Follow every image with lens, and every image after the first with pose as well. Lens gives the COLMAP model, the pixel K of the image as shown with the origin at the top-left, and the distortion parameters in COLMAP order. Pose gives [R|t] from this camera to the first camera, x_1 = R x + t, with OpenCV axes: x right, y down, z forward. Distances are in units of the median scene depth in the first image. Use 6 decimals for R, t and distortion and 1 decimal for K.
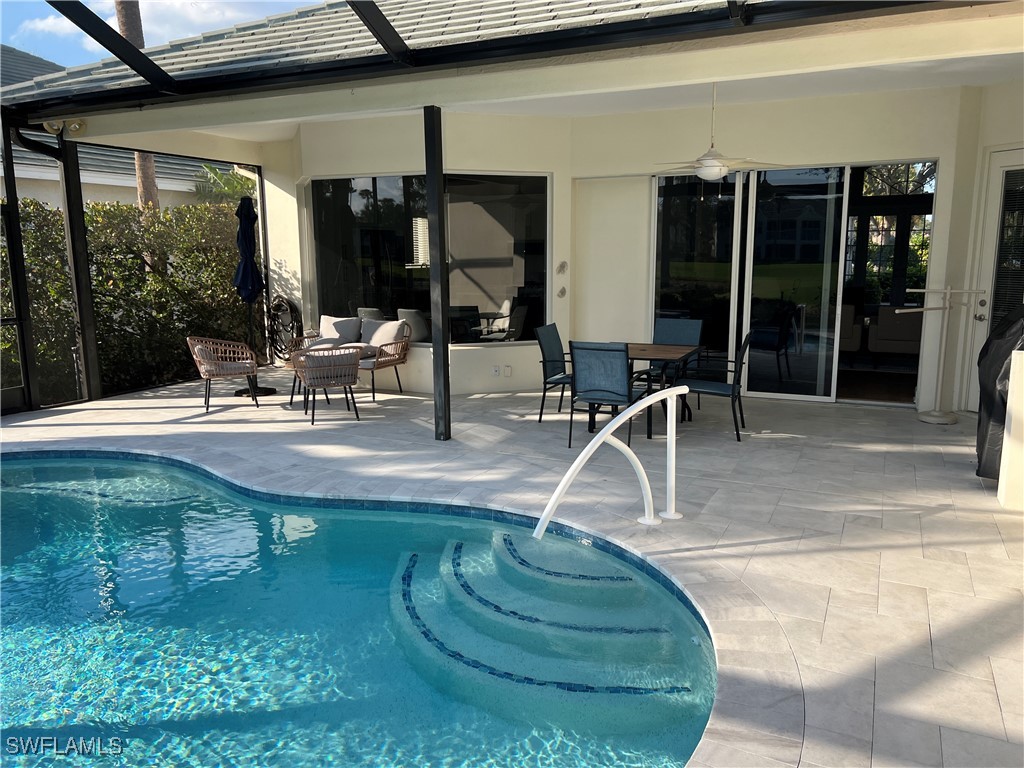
lens RADIAL K [[766.8, 0, 509.8], [0, 766.8, 383.0], [0, 0, 1]] dist [0.015867, -0.009579]
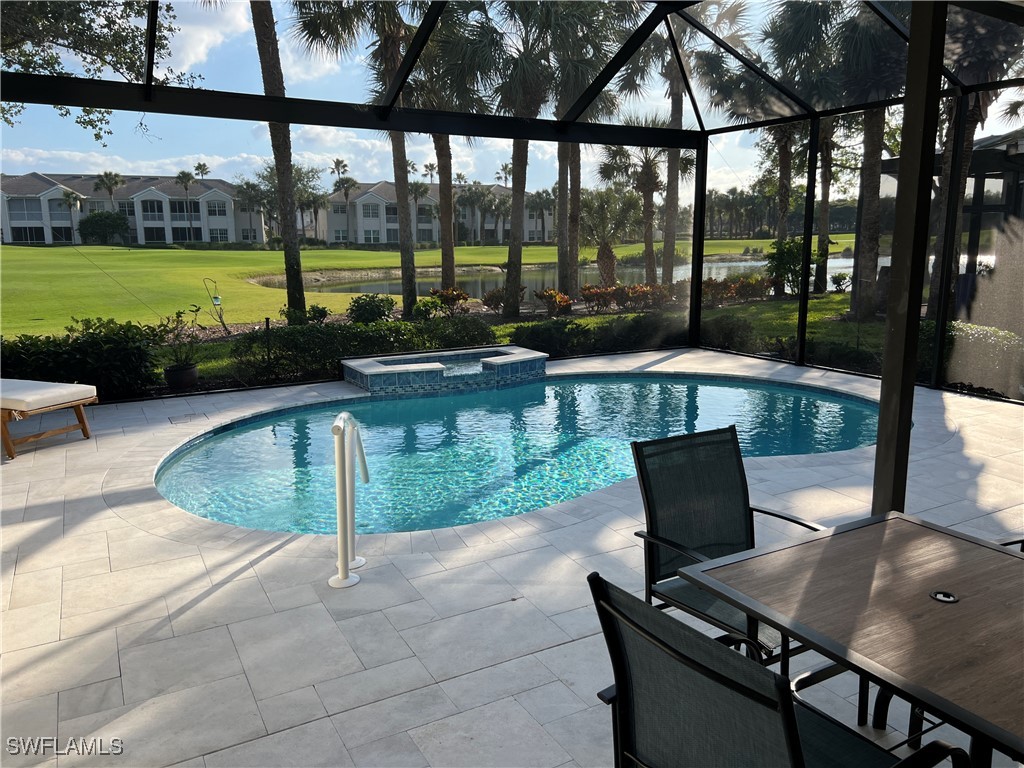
lens RADIAL K [[766.8, 0, 511.4], [0, 766.8, 382.1], [0, 0, 1]] dist [0.015867, -0.009579]
pose [[-0.565055, 0.162345, -0.808924, 0.804620], [-0.130829, 0.950414, 0.282129, -0.291644], [0.814615, 0.265249, -0.515796, 1.687594]]
